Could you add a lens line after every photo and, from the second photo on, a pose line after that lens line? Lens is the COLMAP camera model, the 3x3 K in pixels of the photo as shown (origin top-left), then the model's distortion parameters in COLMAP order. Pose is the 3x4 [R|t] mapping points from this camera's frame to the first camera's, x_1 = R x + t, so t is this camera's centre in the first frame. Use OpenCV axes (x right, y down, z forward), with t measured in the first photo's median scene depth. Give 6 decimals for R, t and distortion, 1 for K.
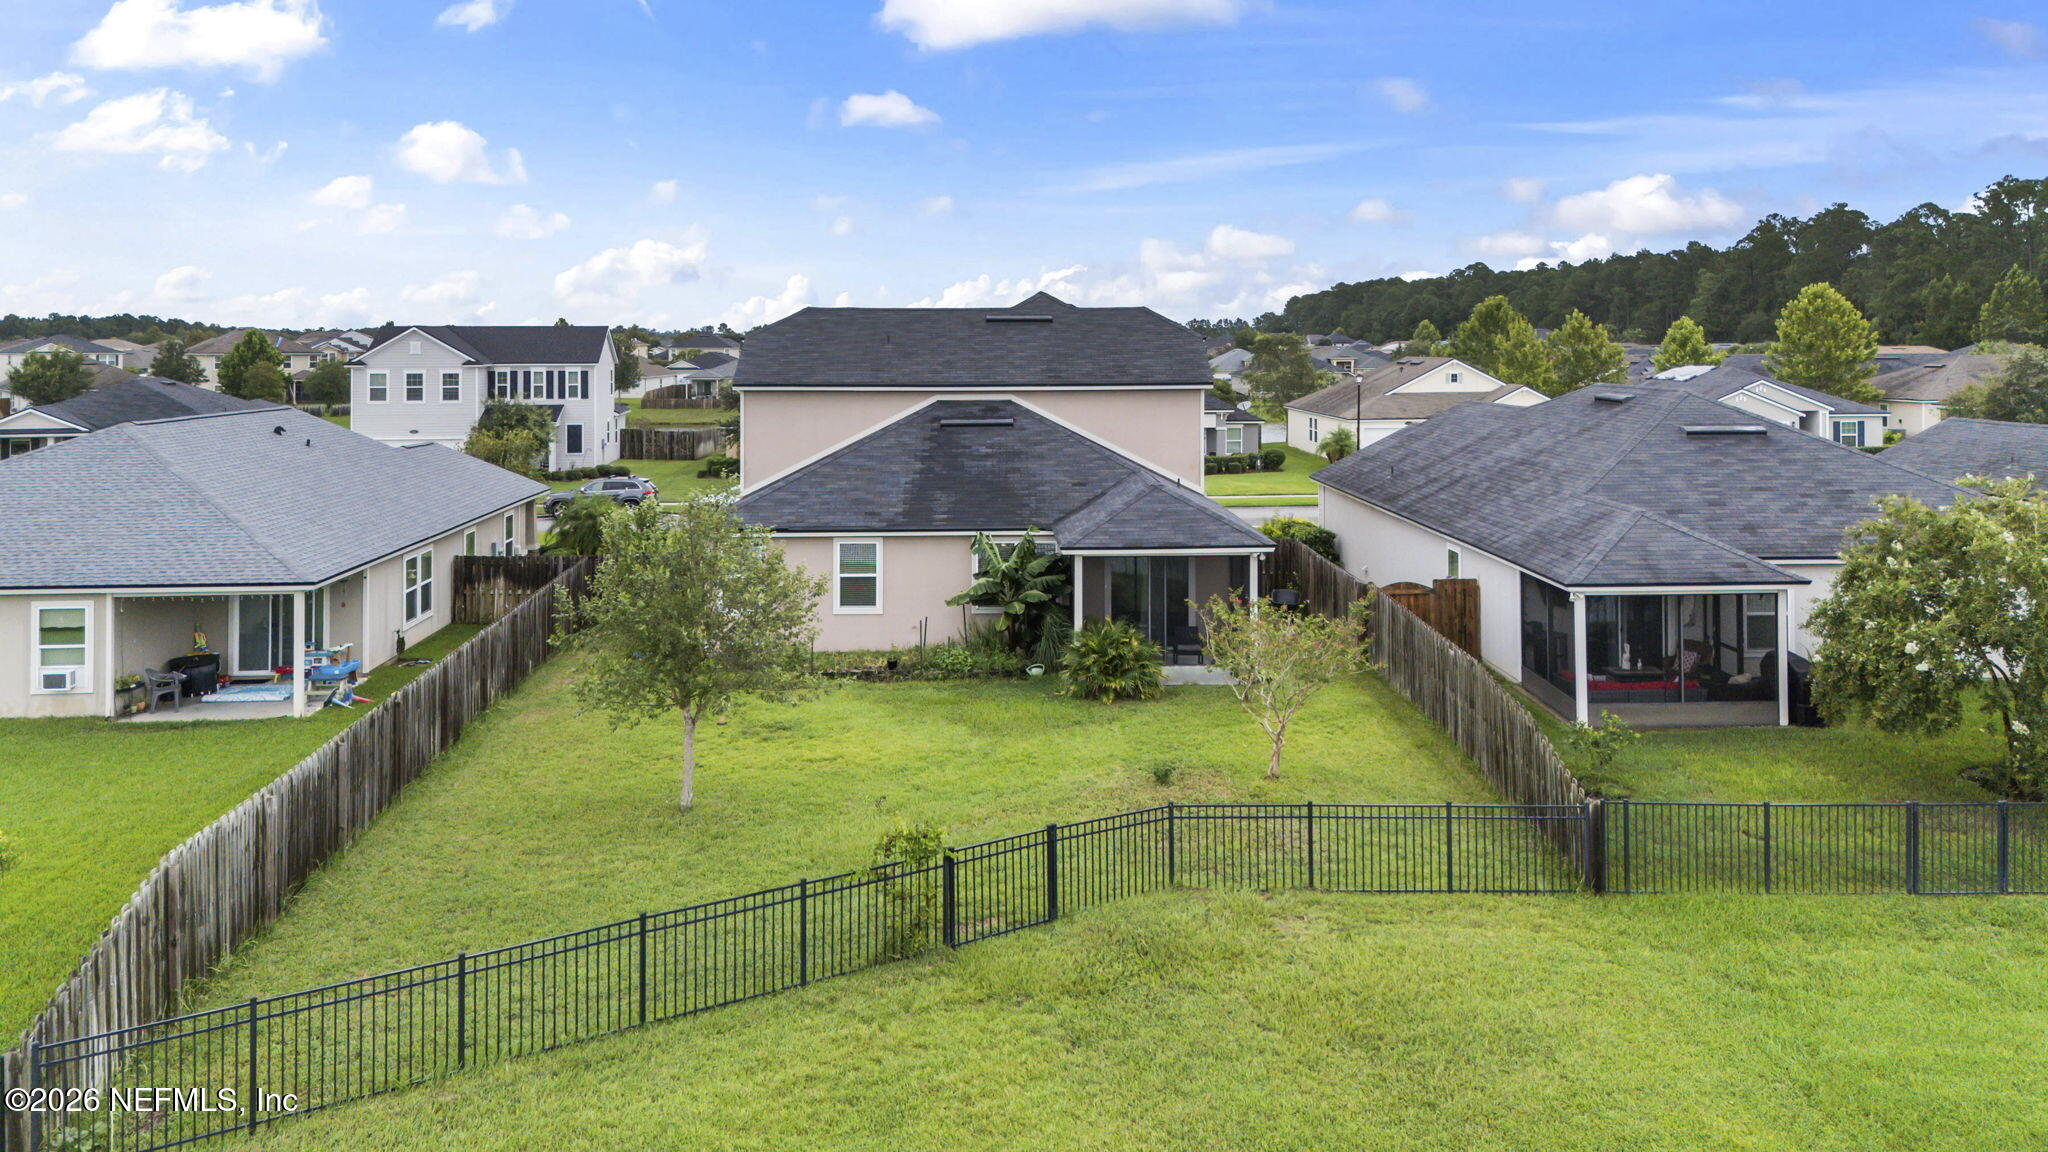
lens RADIAL K [[1110.8, 0, 1024.0], [0, 1110.8, 576.0], [0, 0, 1]] dist [0.039588, -0.025670]
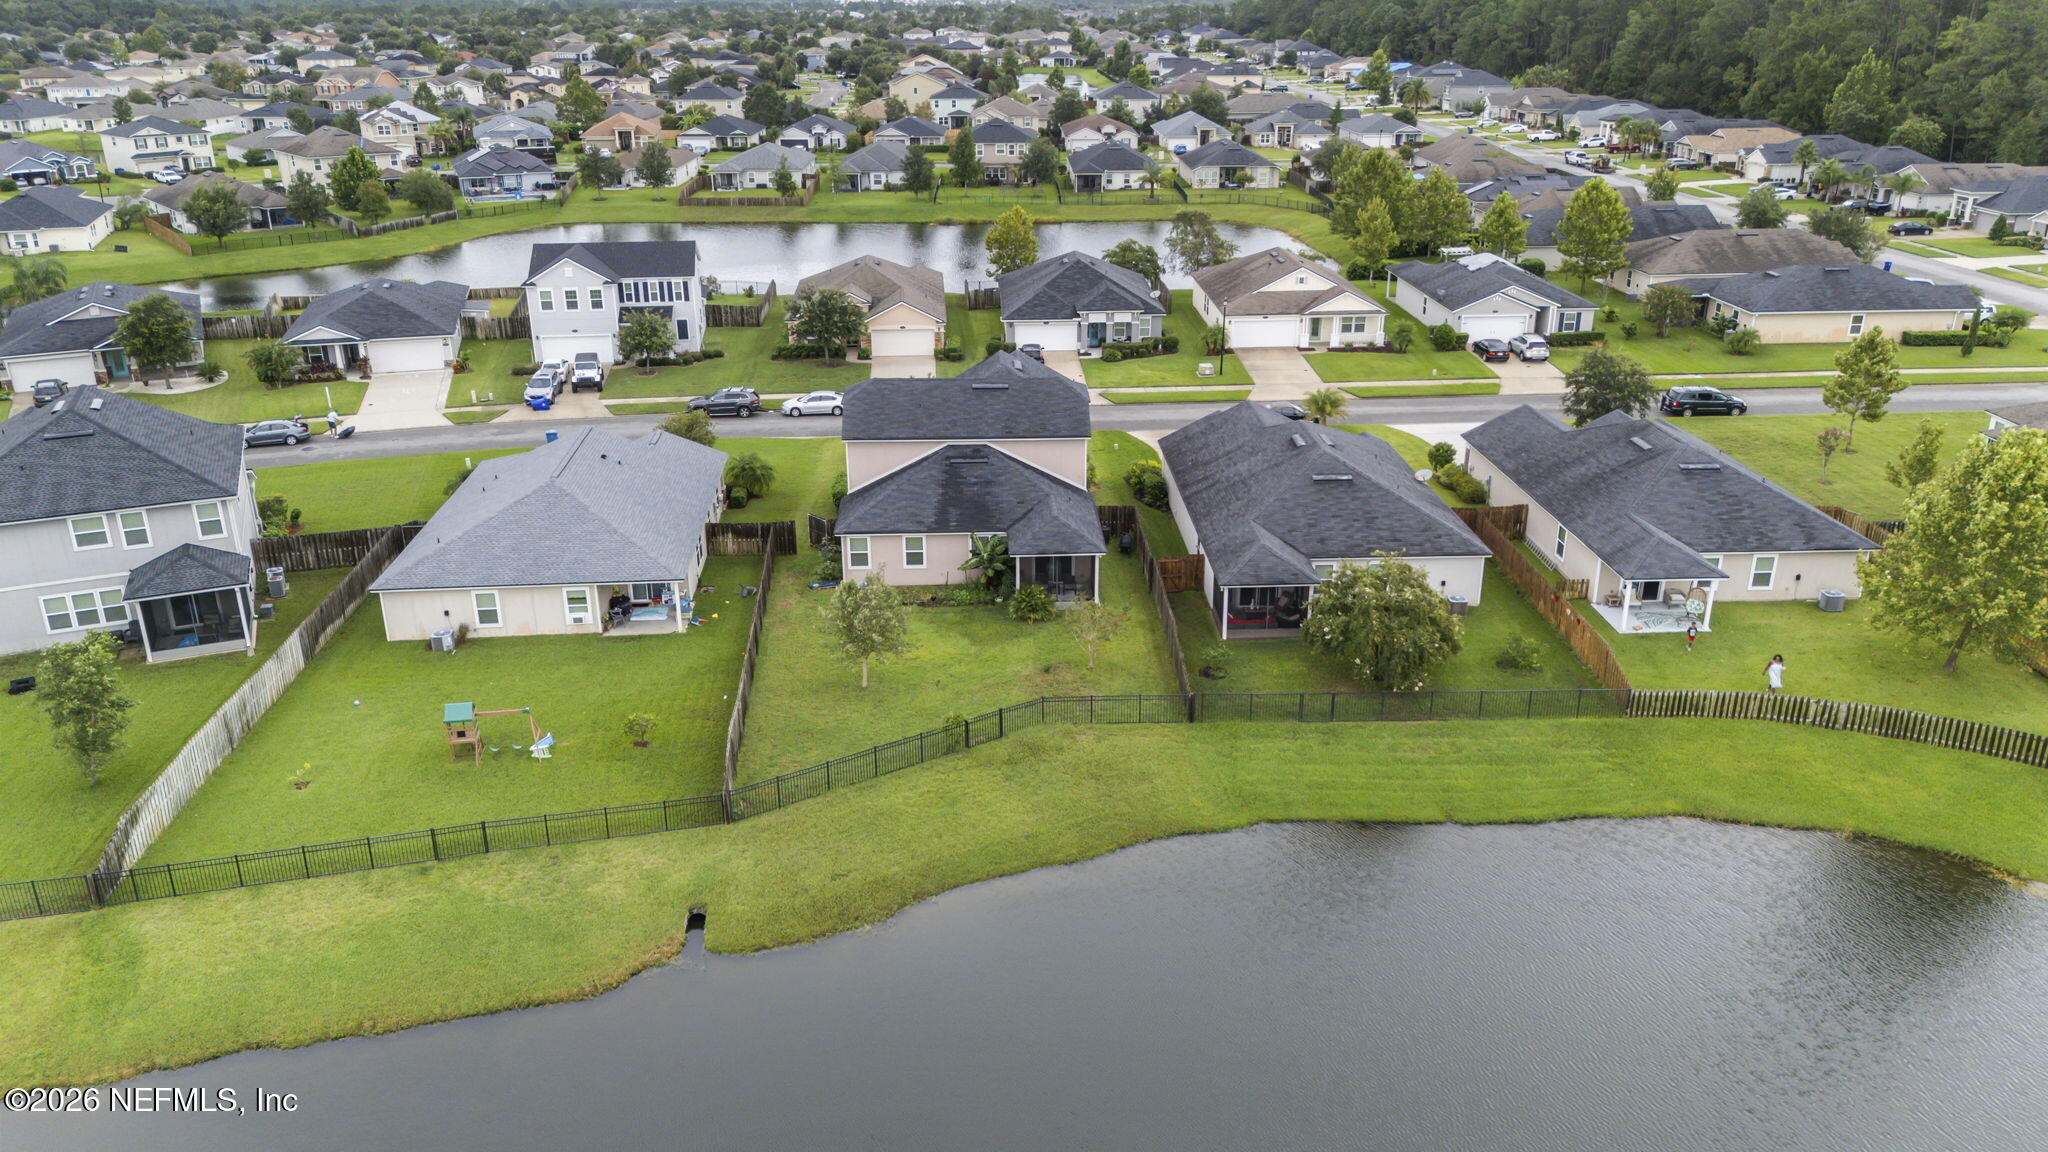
lens RADIAL K [[1110.8, 0, 1024.0], [0, 1110.8, 576.0], [0, 0, 1]] dist [0.039588, -0.025670]
pose [[0.999892, -0.004855, 0.013867, 0.028683], [0.000004, 0.943928, 0.330152, -0.652552], [-0.014693, -0.330116, 0.943826, -1.007035]]
